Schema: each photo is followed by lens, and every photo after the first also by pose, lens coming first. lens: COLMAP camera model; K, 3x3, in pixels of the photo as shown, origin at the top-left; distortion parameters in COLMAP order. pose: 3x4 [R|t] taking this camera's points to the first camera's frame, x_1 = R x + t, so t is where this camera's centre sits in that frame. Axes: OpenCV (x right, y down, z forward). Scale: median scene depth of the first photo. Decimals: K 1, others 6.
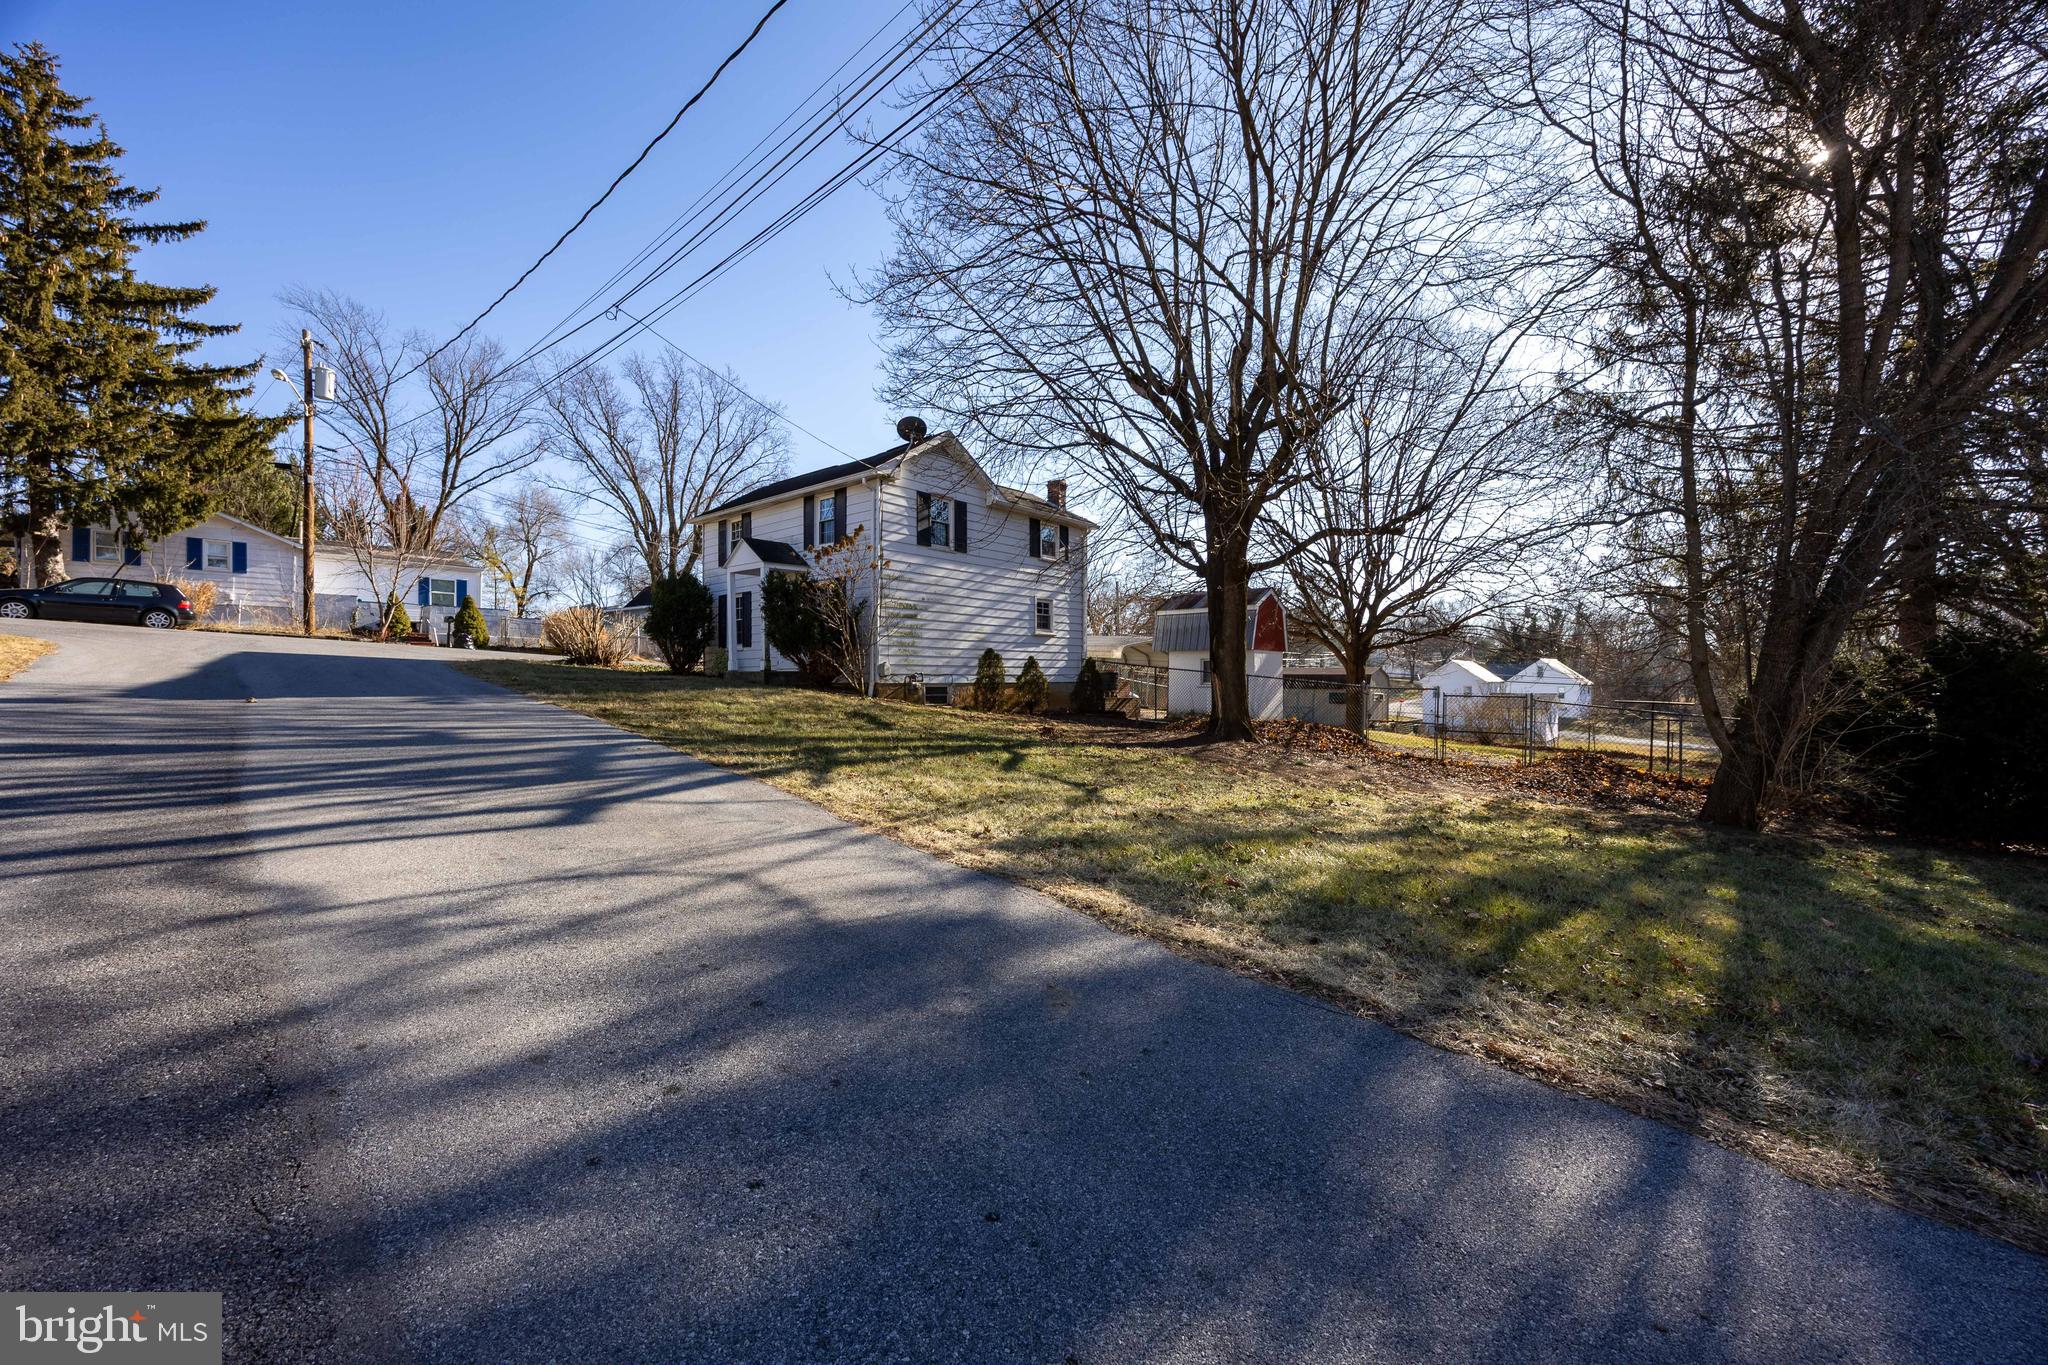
lens RADIAL K [[803.1, 0, 1024.0], [0, 803.1, 682.5], [0, 0, 1]] dist [-0.000655, 0.000056]
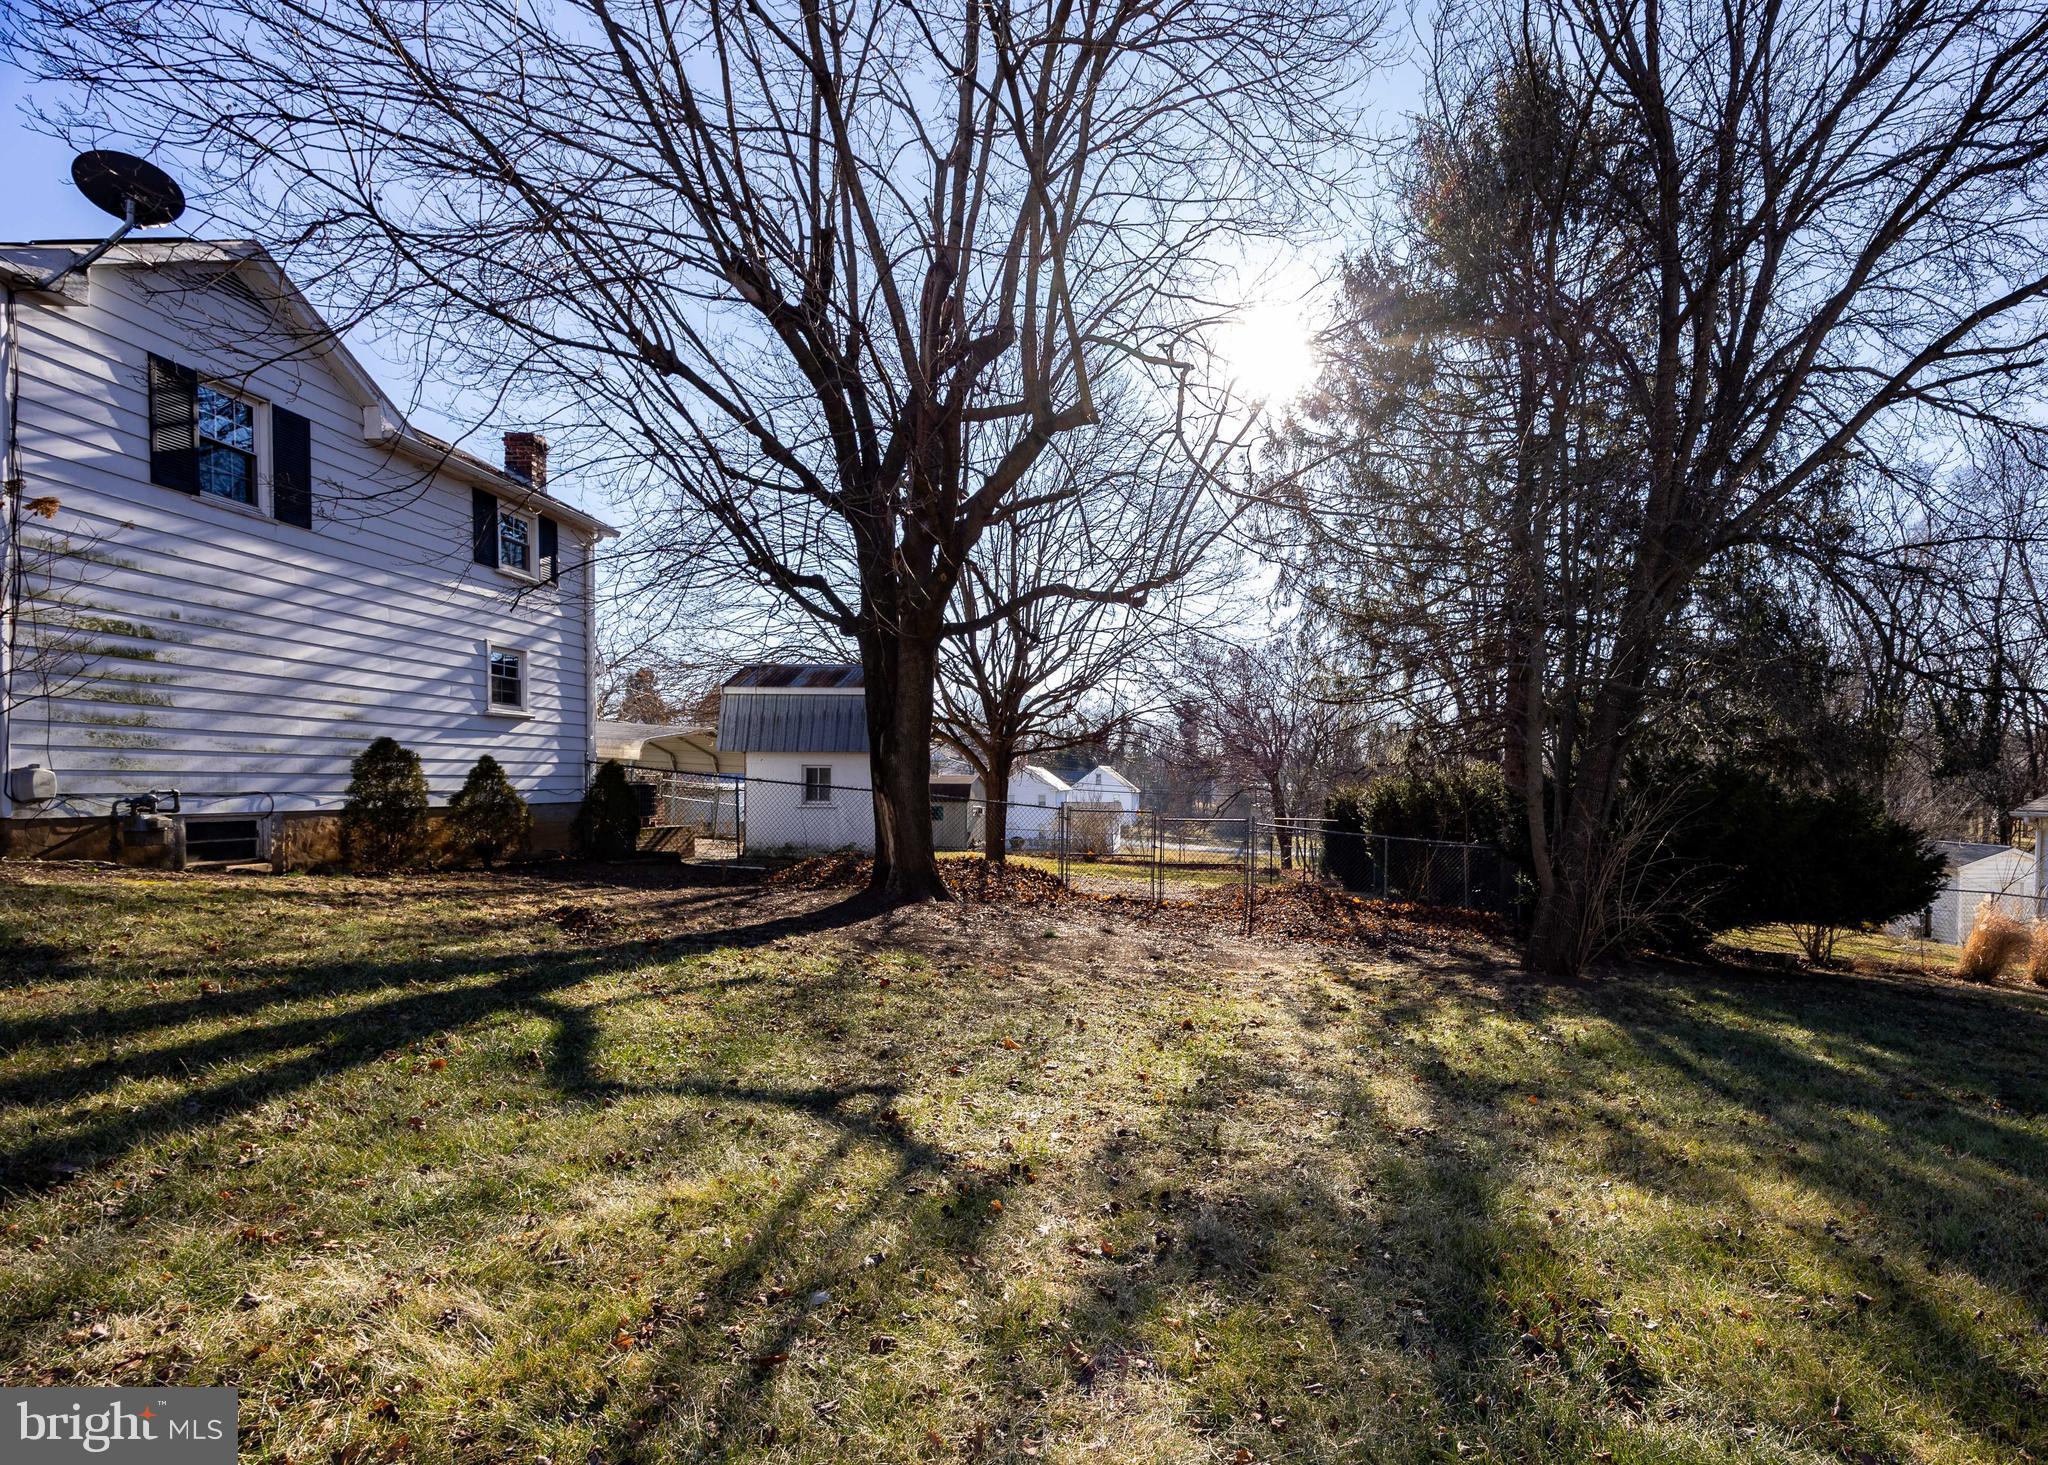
lens RADIAL K [[884.5, 0, 1162.1], [0, 884.5, 793.2], [0, 0, 1]] dist [0.000762, -0.000234]
pose [[0.739533, -0.005434, 0.673098, -0.052353], [-0.002762, 0.999934, 0.011107, -0.015958], [-0.673115, -0.010073, 0.739470, 0.289269]]
